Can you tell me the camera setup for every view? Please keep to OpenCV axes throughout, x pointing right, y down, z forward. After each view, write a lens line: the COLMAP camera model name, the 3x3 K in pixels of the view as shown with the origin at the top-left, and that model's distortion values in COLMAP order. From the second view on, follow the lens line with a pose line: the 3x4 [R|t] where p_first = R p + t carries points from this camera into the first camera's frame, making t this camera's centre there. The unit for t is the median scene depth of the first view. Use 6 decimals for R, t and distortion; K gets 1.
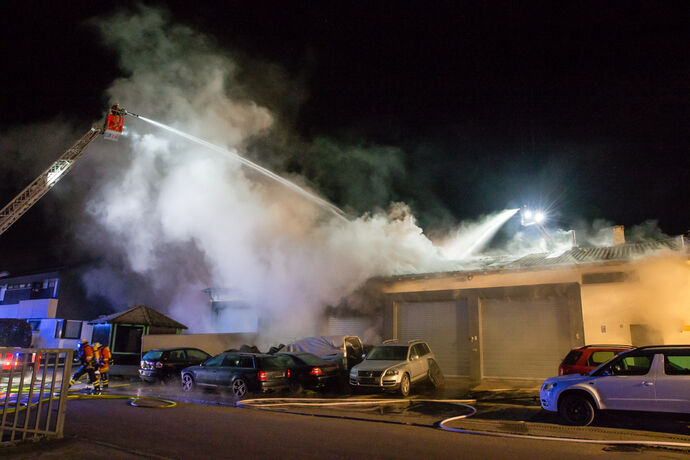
lens RADIAL K [[481.8, 0, 340.7], [0, 481.8, 231.4], [0, 0, 1]] dist [-0.089106, 0.057032]
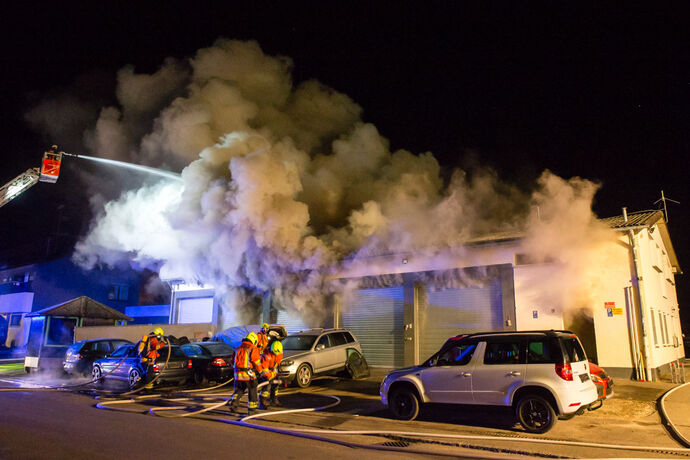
lens RADIAL K [[513.7, 0, 347.9], [0, 513.7, 209.3], [0, 0, 1]] dist [-0.078570, 0.041831]
pose [[0.997012, -0.032644, -0.070005, 0.255383], [0.032011, 0.999436, -0.010142, 0.003043], [0.070297, 0.007871, 0.997495, -0.005093]]
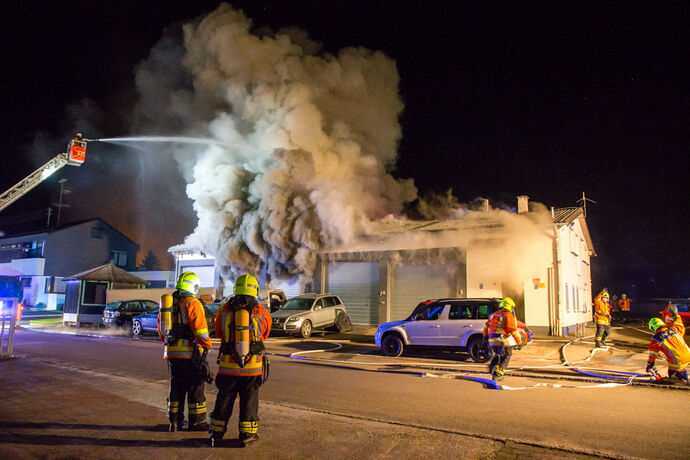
lens RADIAL K [[481.8, 0, 340.8], [0, 481.8, 229.5], [0, 0, 1]] dist [-0.089106, 0.057032]
pose [[0.999996, 0.000321, -0.002677, 0.192043], [-0.000086, 0.996193, 0.087175, -0.038984], [0.002695, -0.087175, 0.996189, -0.187540]]
